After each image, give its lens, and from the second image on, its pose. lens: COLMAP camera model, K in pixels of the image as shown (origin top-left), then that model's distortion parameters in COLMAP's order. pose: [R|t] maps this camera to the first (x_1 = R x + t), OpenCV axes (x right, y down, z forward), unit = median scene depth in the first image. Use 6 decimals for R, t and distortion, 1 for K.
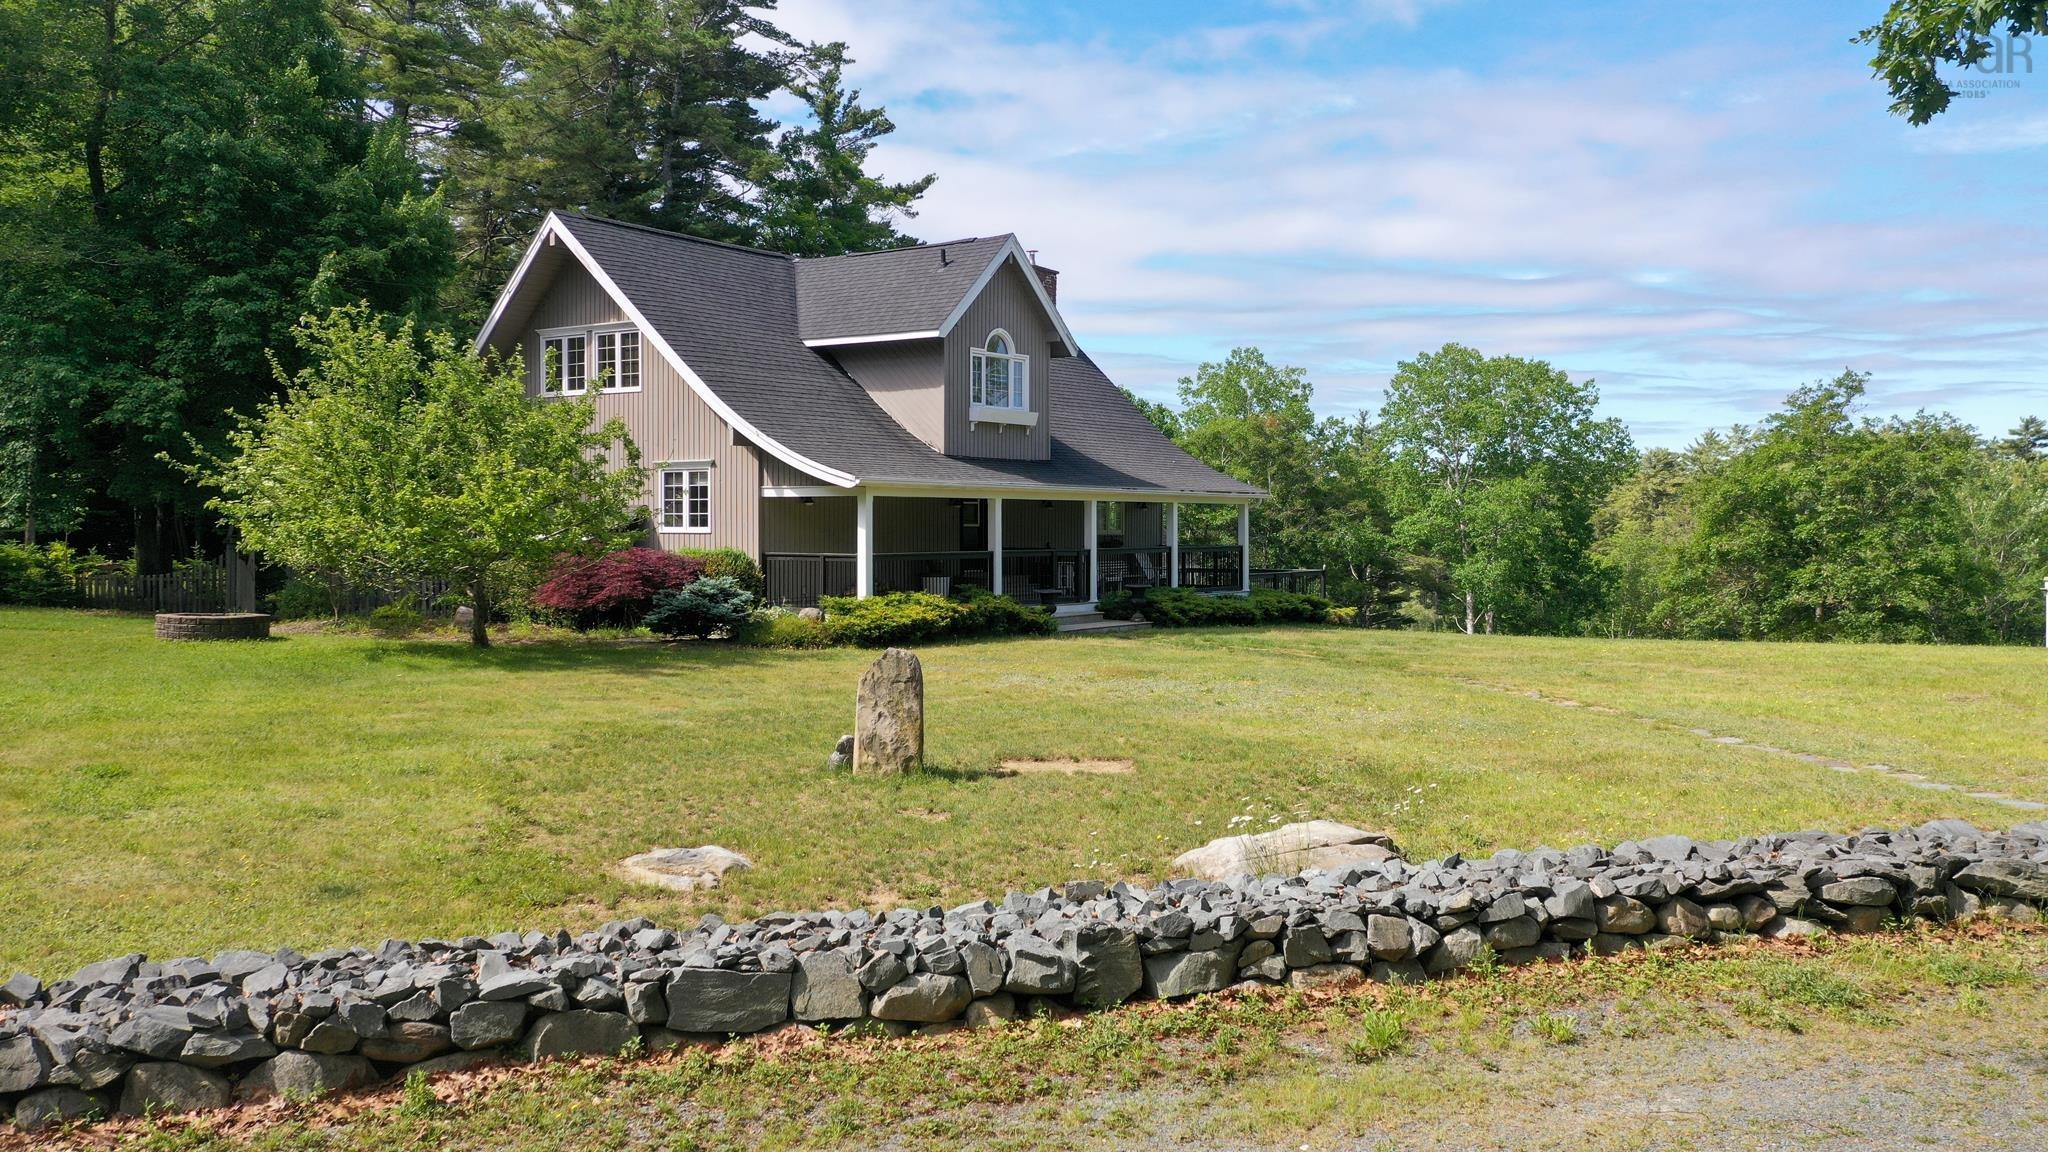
lens RADIAL K [[1719.9, 0, 1028.4], [0, 1719.9, 571.2], [0, 0, 1]] dist [-0.008539, 0.028211]
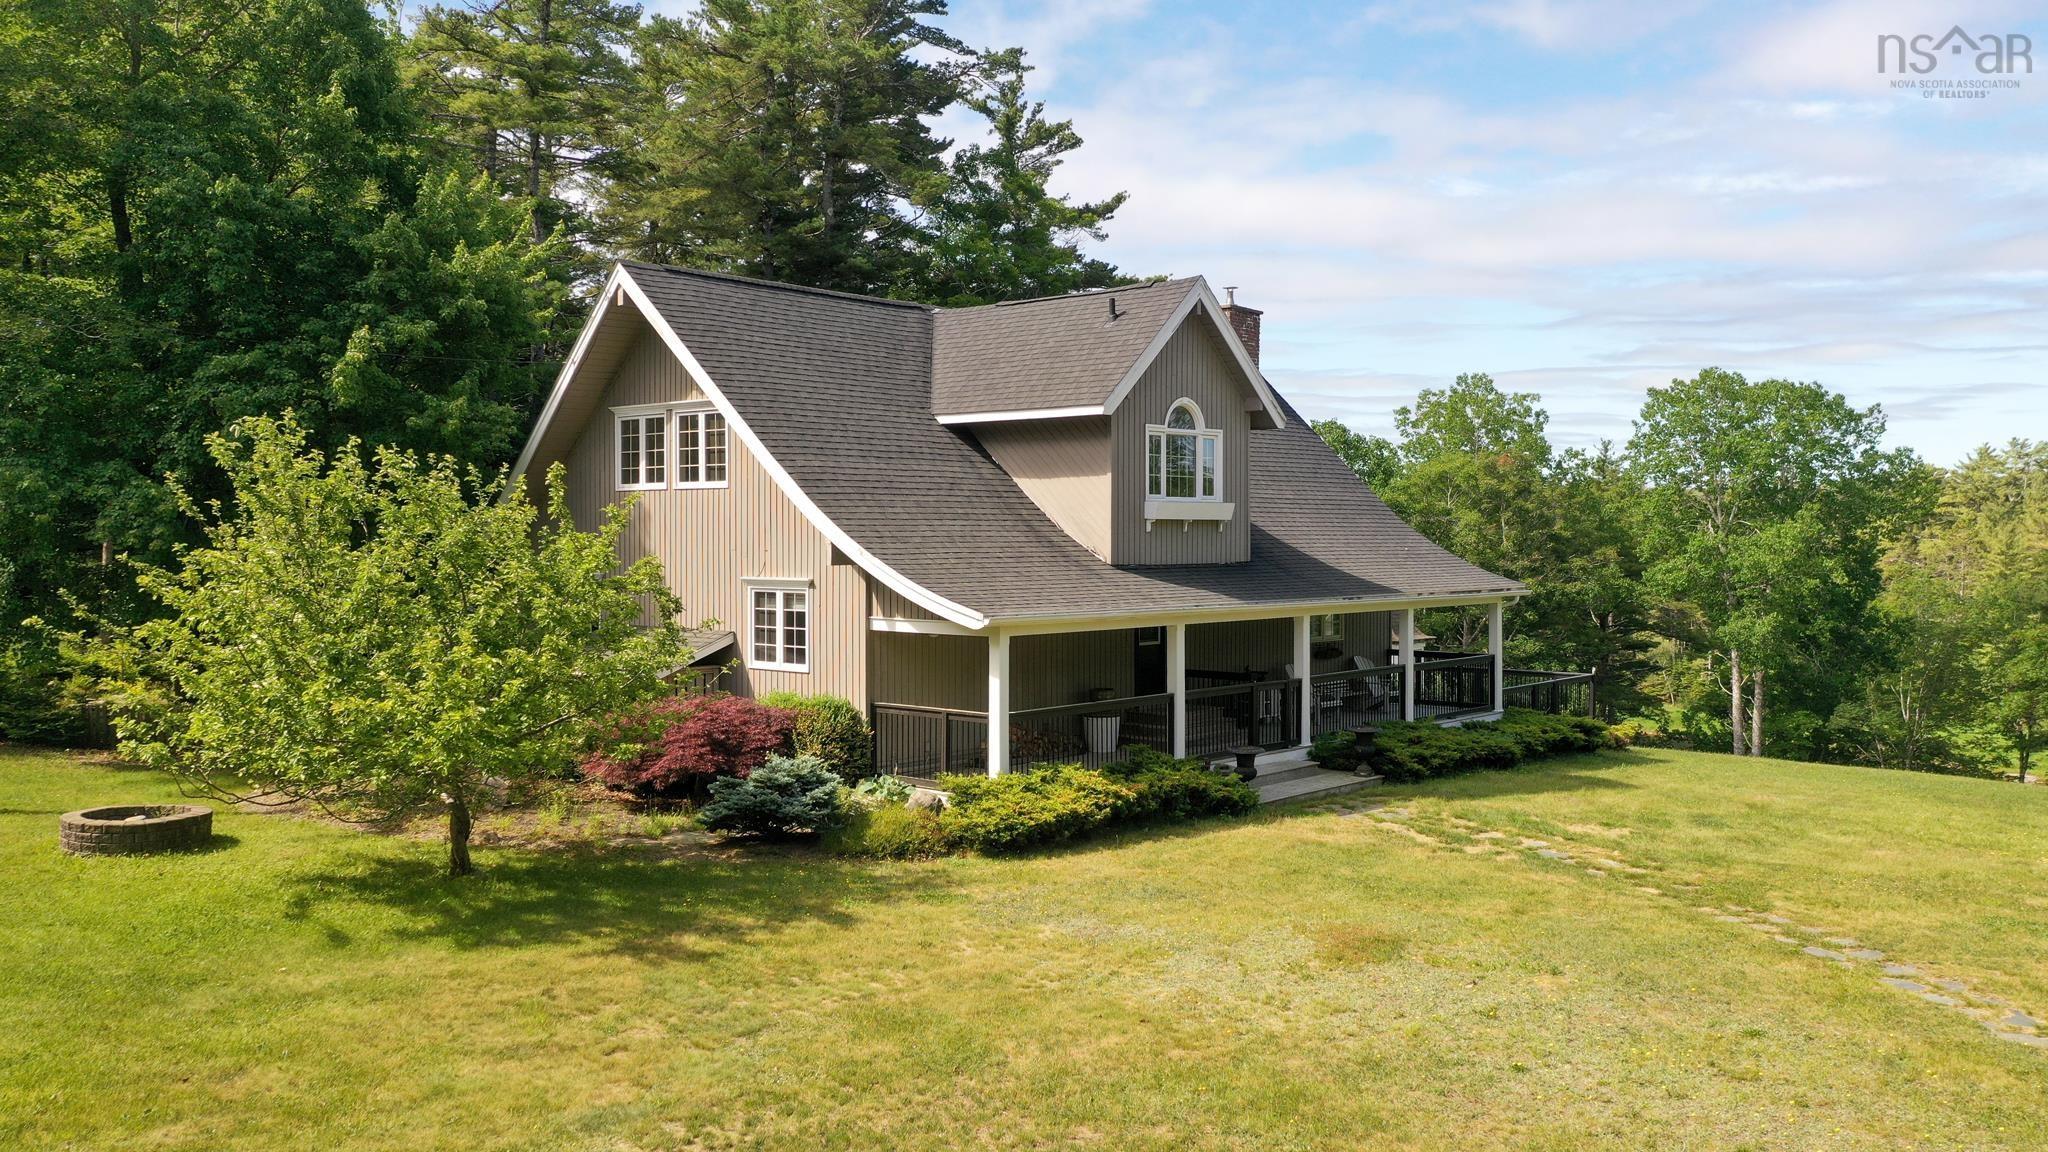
lens RADIAL K [[1719.9, 0, 1024.3], [0, 1719.9, 585.1], [0, 0, 1]] dist [-0.008539, 0.028211]
pose [[0.992596, 0.000814, -0.121463, 0.005780], [-0.000696, 0.999999, 0.001013, -0.053011], [0.121463, -0.000921, 0.992596, 0.201275]]
